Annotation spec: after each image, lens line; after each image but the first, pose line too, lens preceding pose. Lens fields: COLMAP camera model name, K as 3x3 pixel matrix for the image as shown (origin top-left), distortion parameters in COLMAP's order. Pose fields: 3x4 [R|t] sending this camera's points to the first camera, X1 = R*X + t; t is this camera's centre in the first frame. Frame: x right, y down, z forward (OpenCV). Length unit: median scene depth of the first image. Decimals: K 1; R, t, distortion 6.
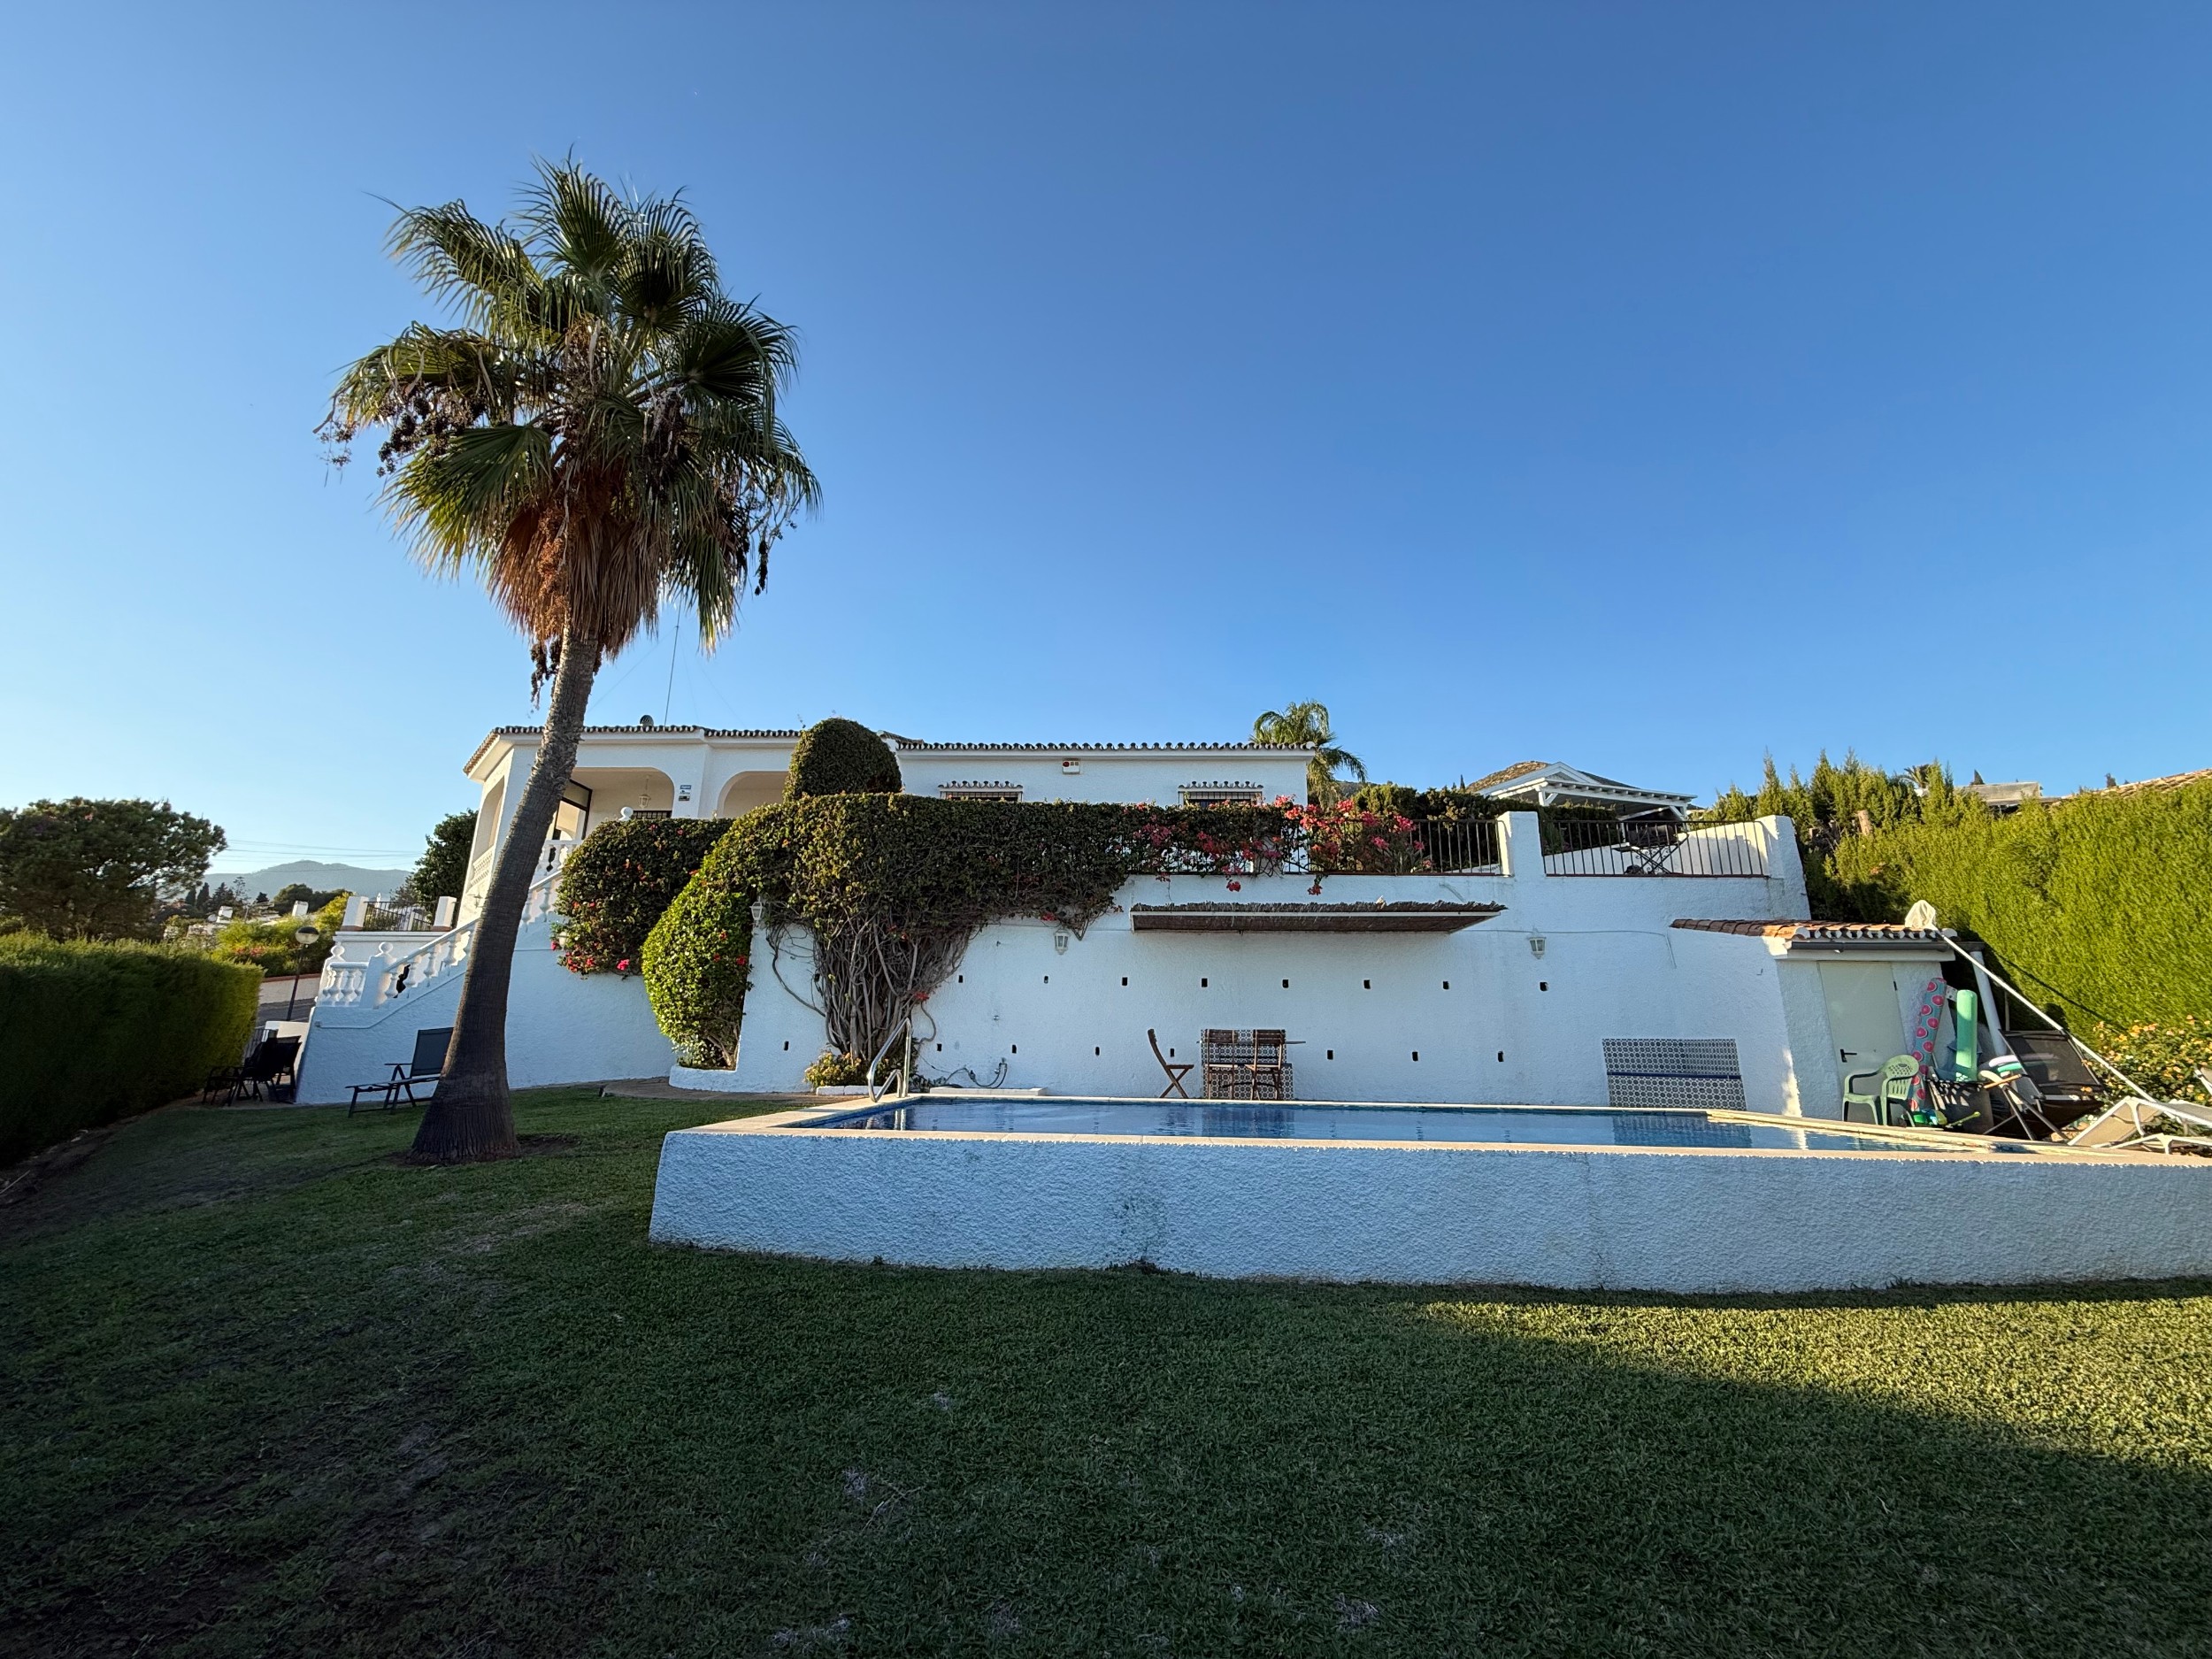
lens RADIAL K [[874.8, 0, 1106.6], [0, 874.8, 834.0], [0, 0, 1]] dist [-0.000628, 0.000552]
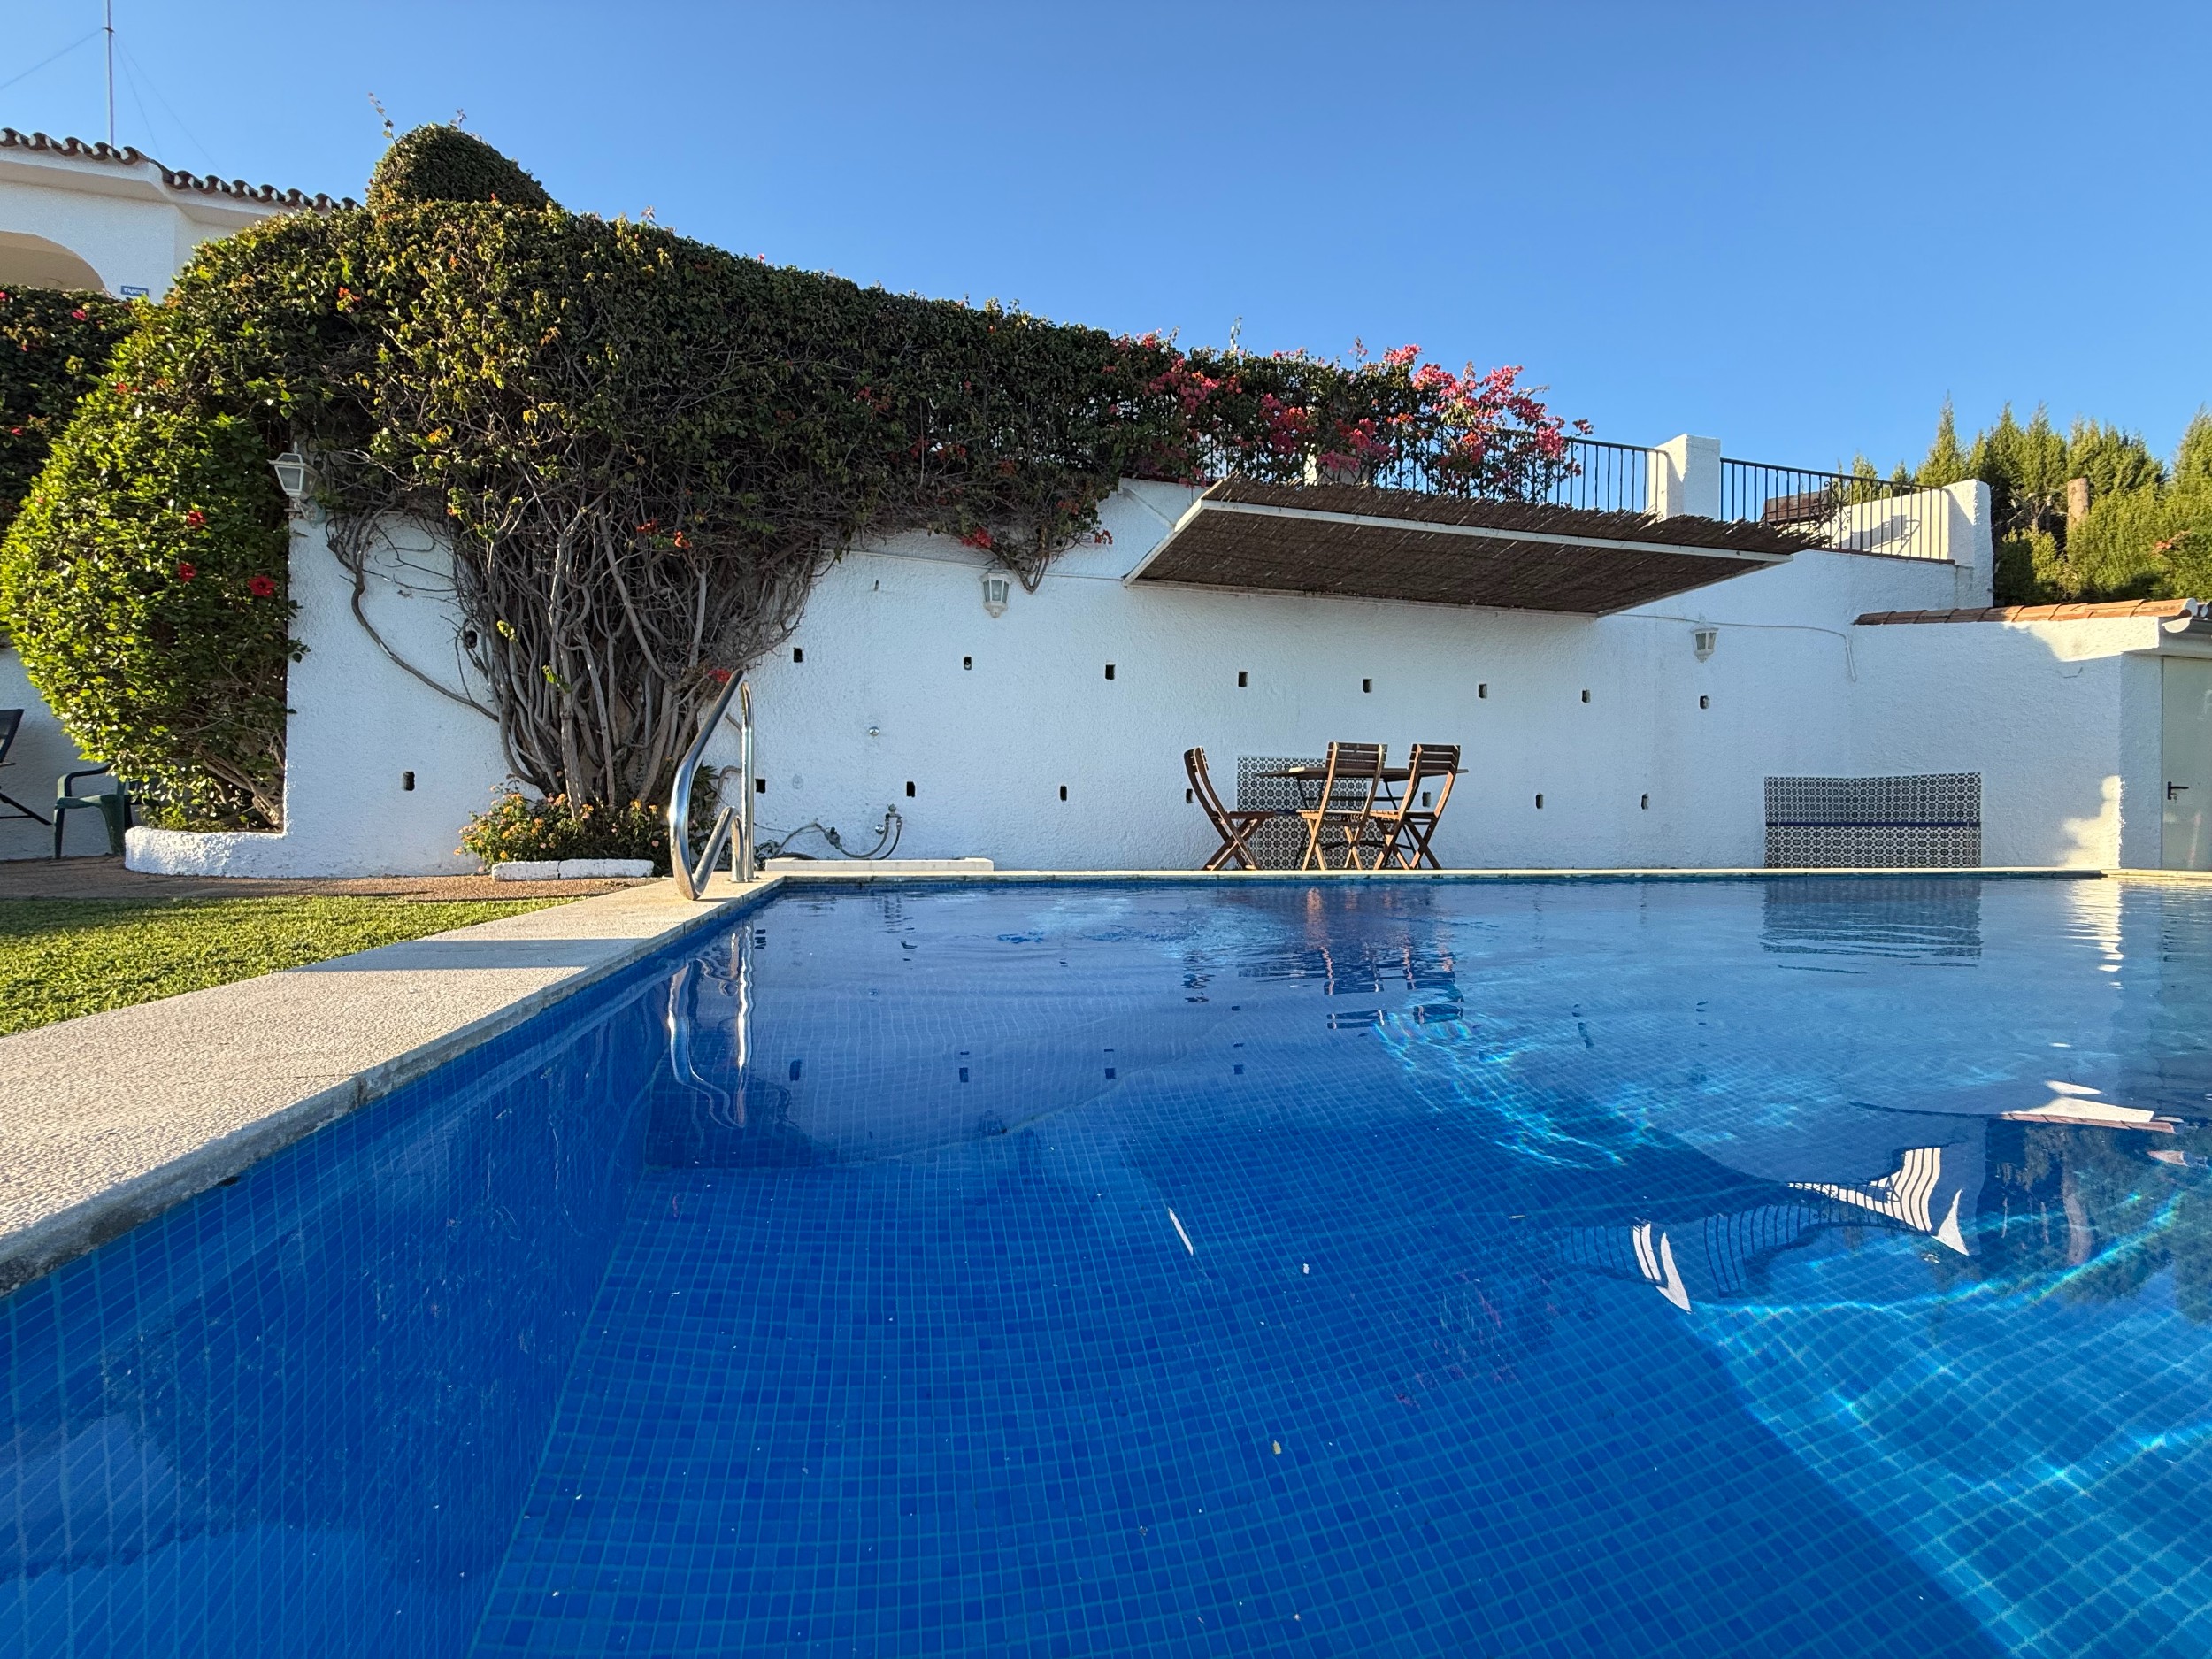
lens RADIAL K [[874.8, 0, 1100.7], [0, 874.8, 832.1], [0, 0, 1]] dist [-0.000628, 0.000552]
pose [[0.959481, -0.009088, 0.281627, -0.143949], [-0.059367, 0.970524, 0.233578, 0.138228], [-0.275448, -0.240833, 0.930660, 0.458474]]
